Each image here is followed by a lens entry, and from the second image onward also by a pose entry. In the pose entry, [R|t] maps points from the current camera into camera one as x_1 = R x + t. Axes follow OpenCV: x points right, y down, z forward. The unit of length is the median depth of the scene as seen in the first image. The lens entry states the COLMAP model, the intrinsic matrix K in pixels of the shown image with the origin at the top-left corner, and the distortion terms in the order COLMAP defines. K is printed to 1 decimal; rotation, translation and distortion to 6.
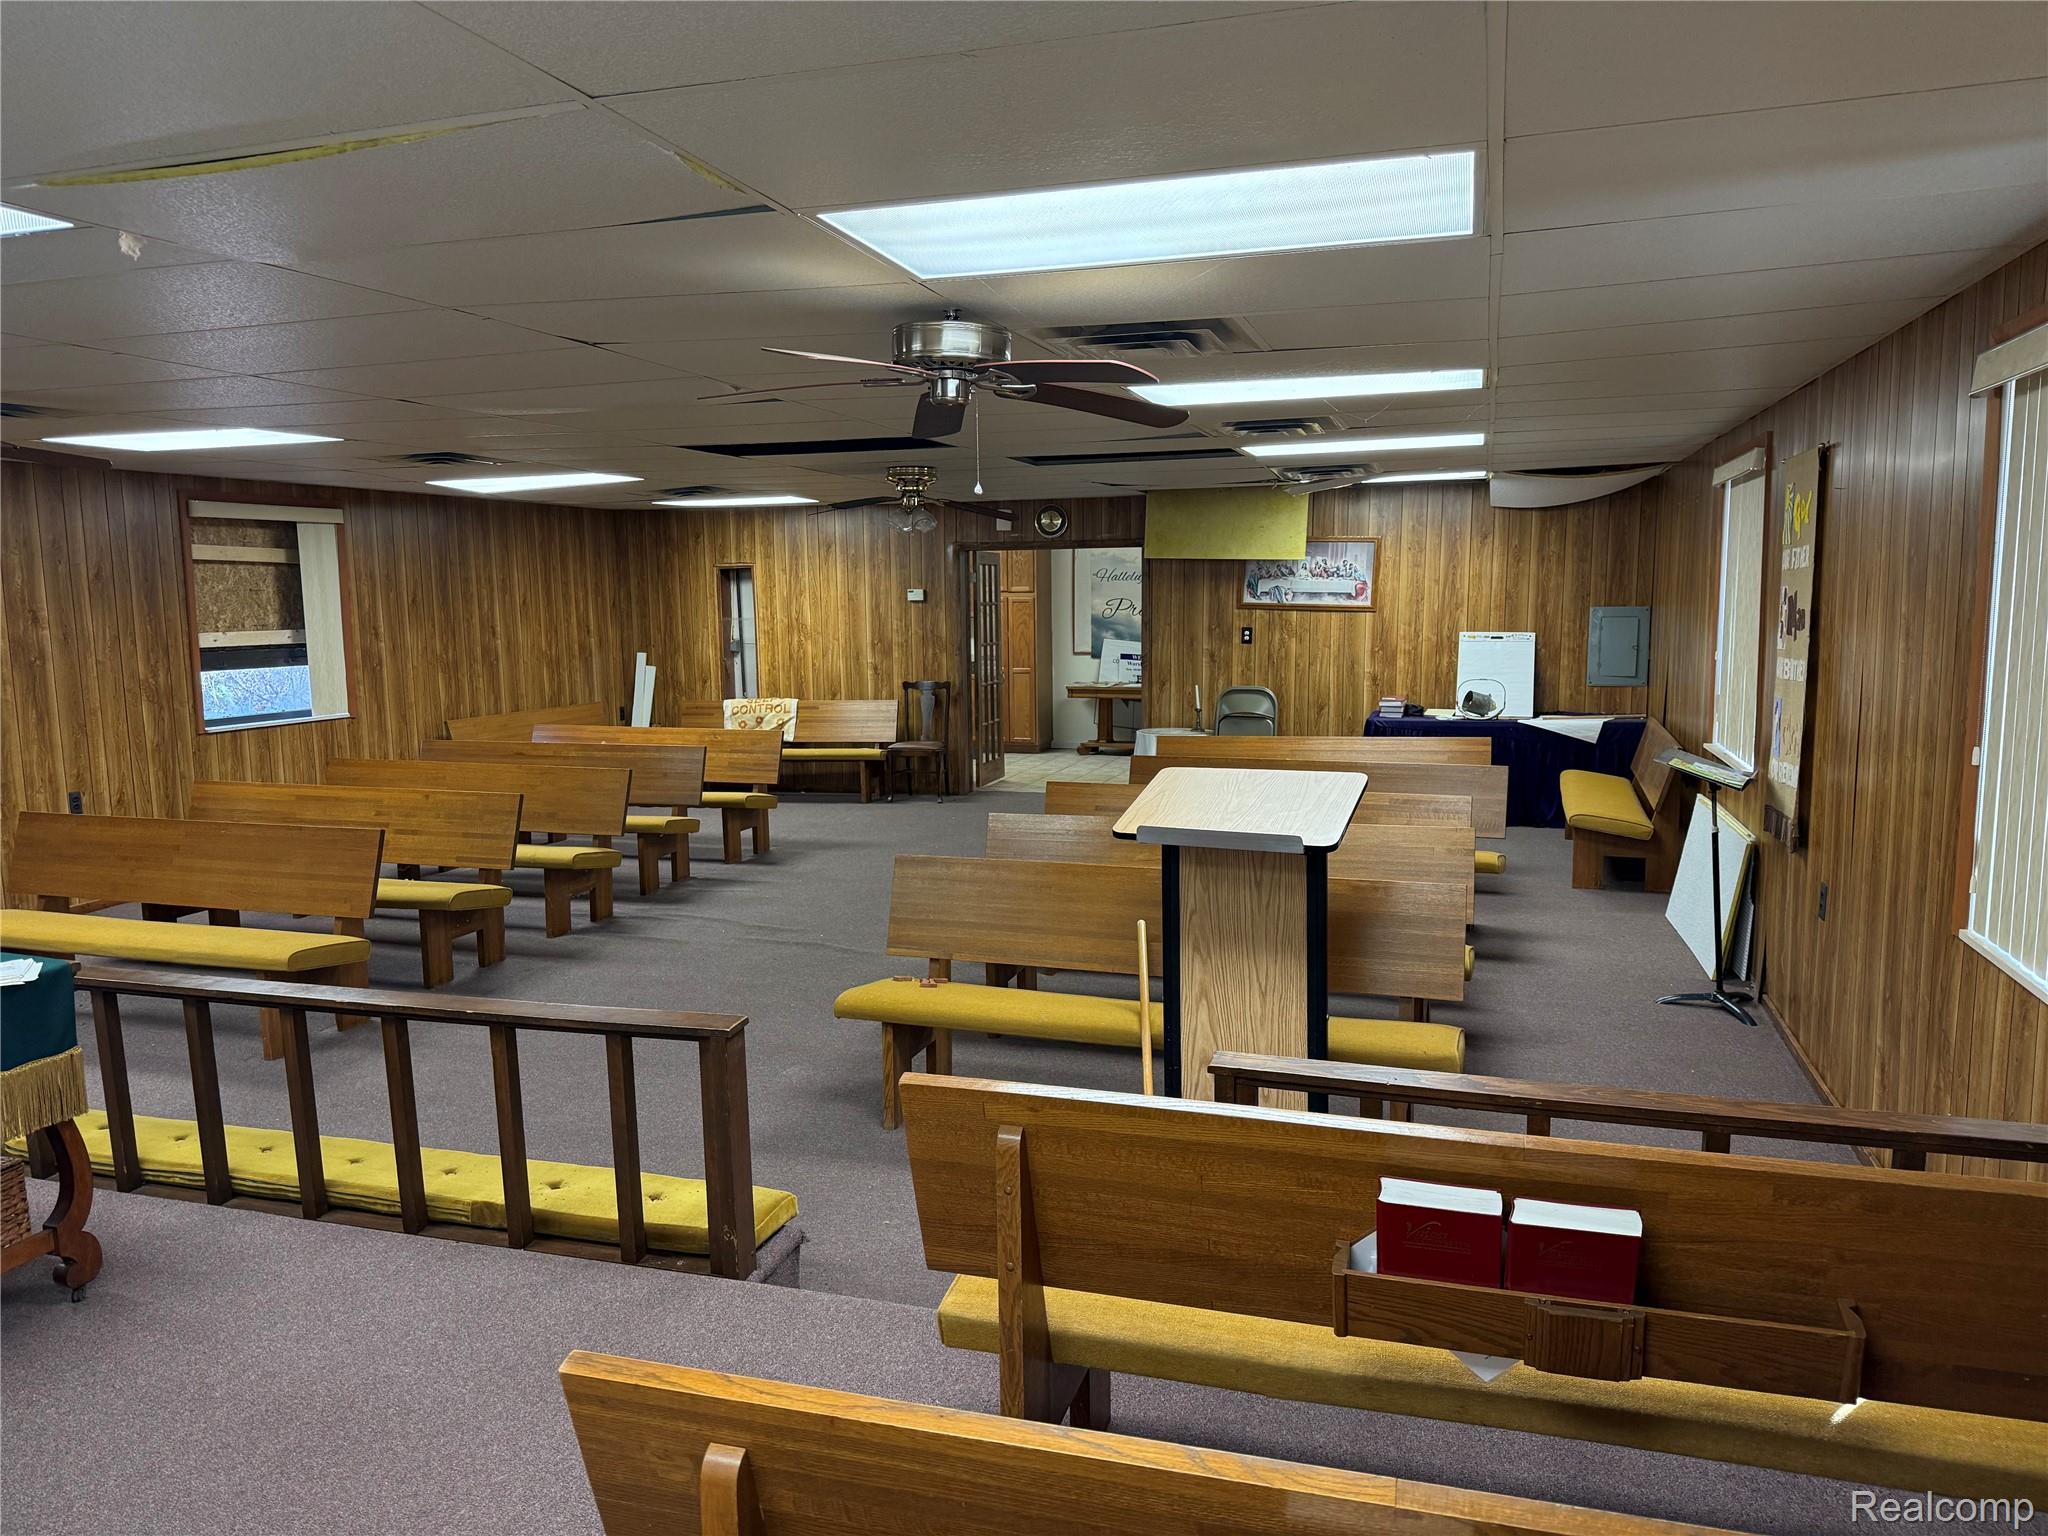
lens RADIAL K [[1447.2, 0, 1006.7], [0, 1447.2, 784.9], [0, 0, 1]] dist [0.083704, -0.009020]
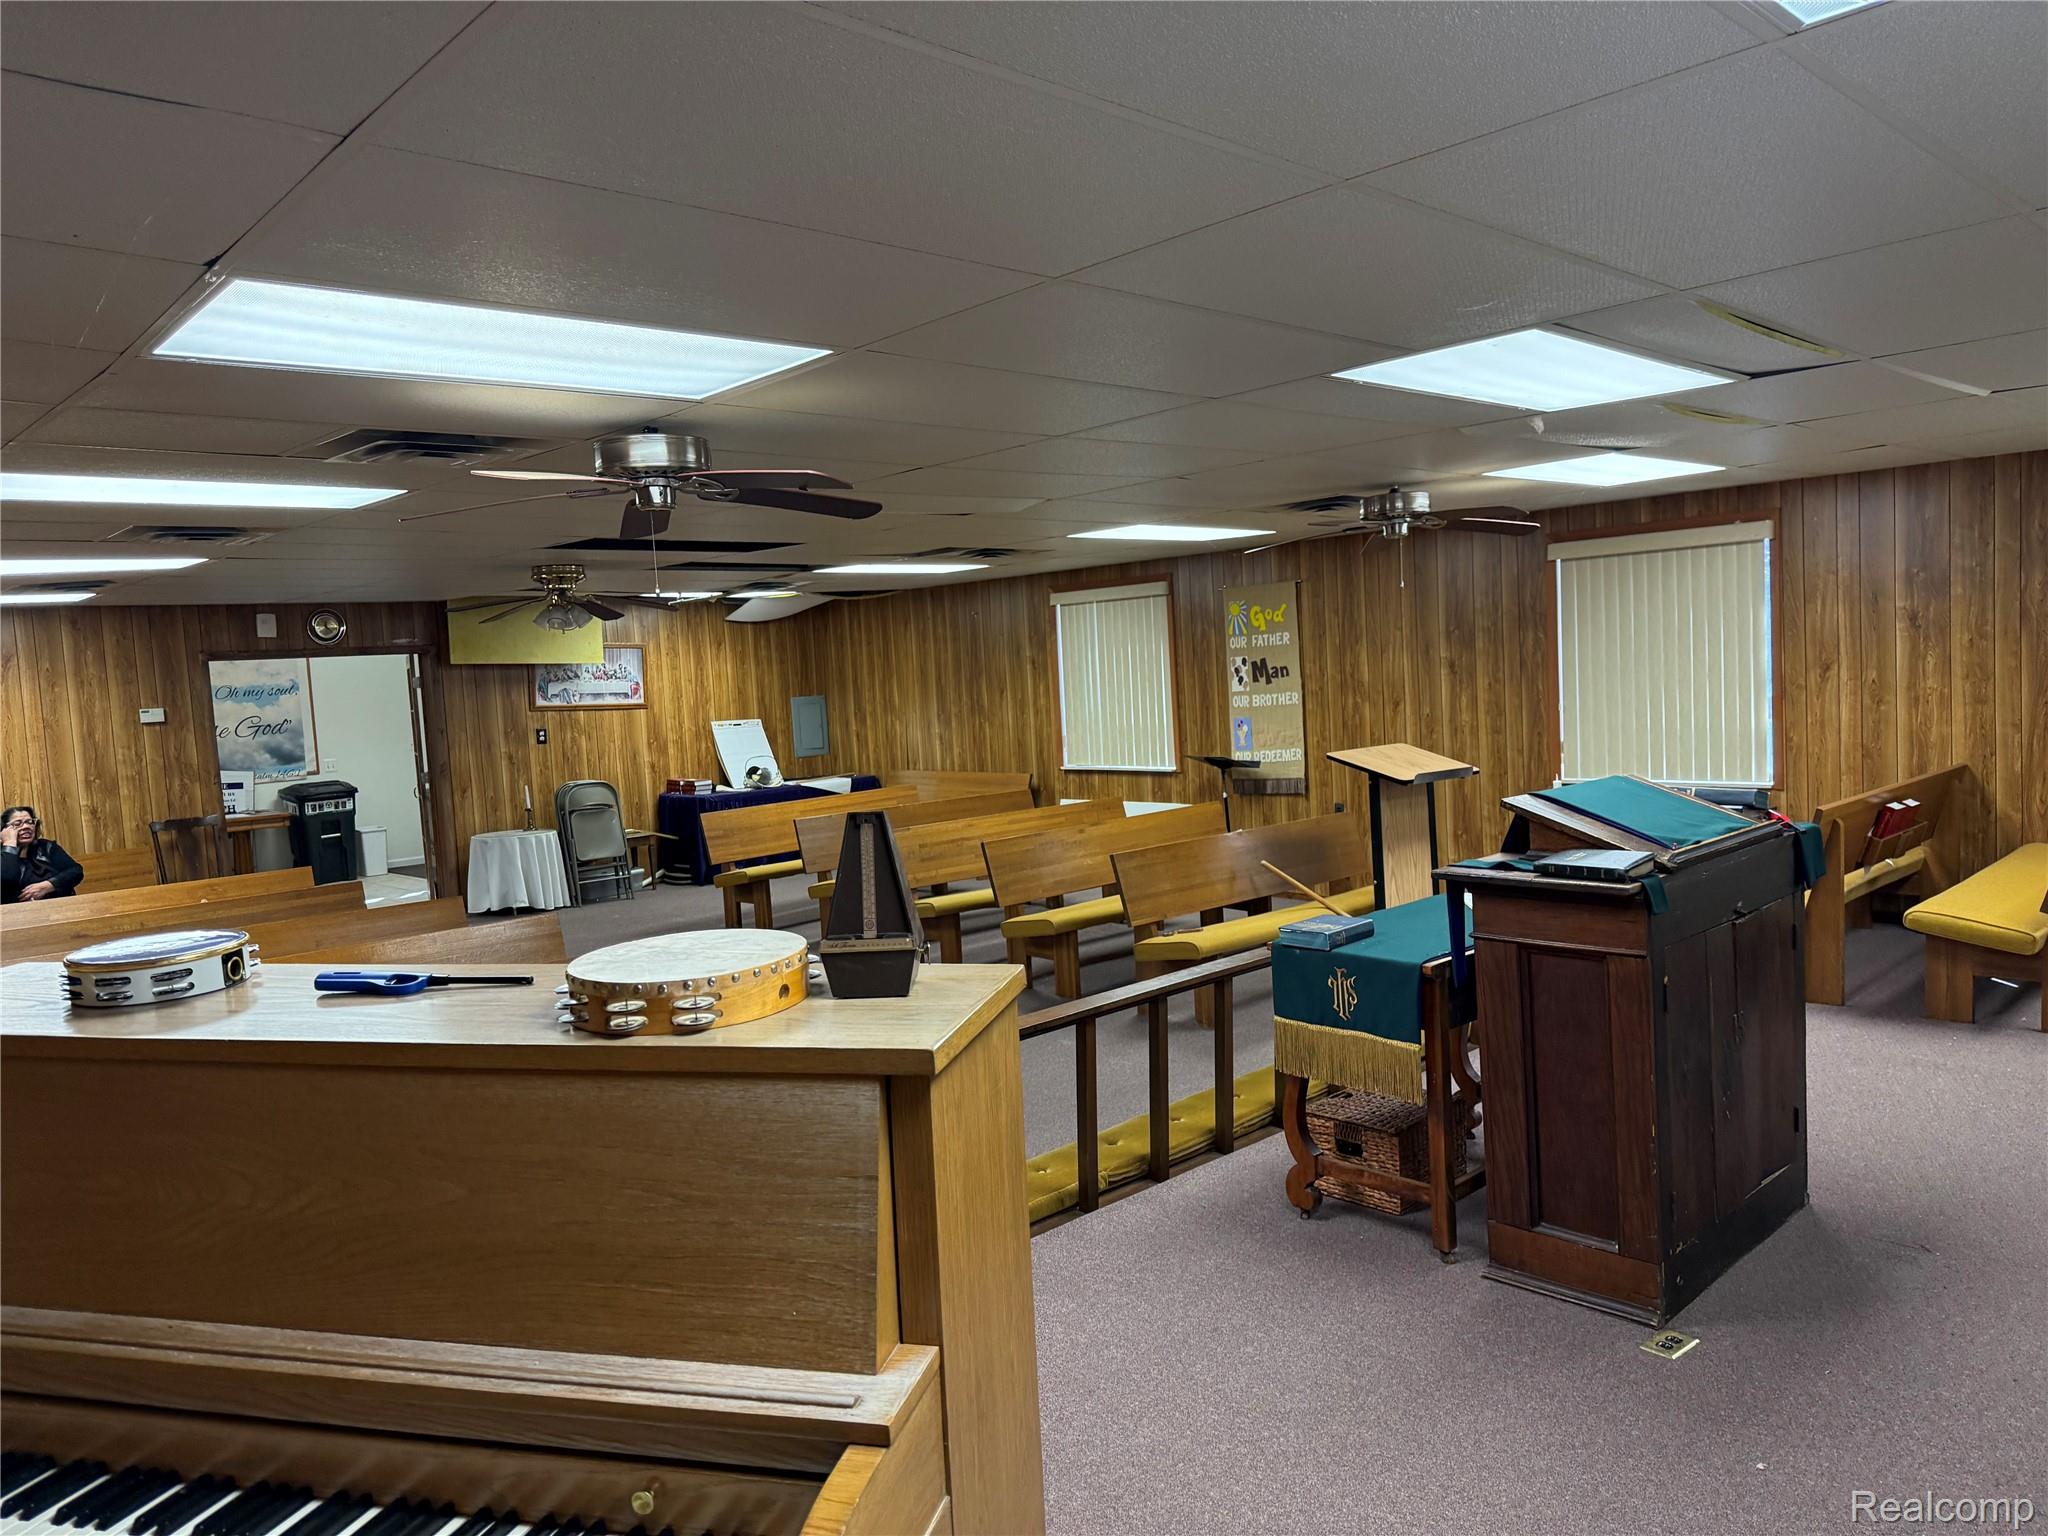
lens RADIAL K [[1447.2, 0, 1005.0], [0, 1447.2, 767.4], [0, 0, 1]] dist [0.083704, -0.009020]
pose [[0.496471, -0.078648, 0.864483, -0.590643], [0.162042, 0.986778, -0.003286, -0.024612], [-0.852795, 0.141714, 0.502651, 0.200004]]
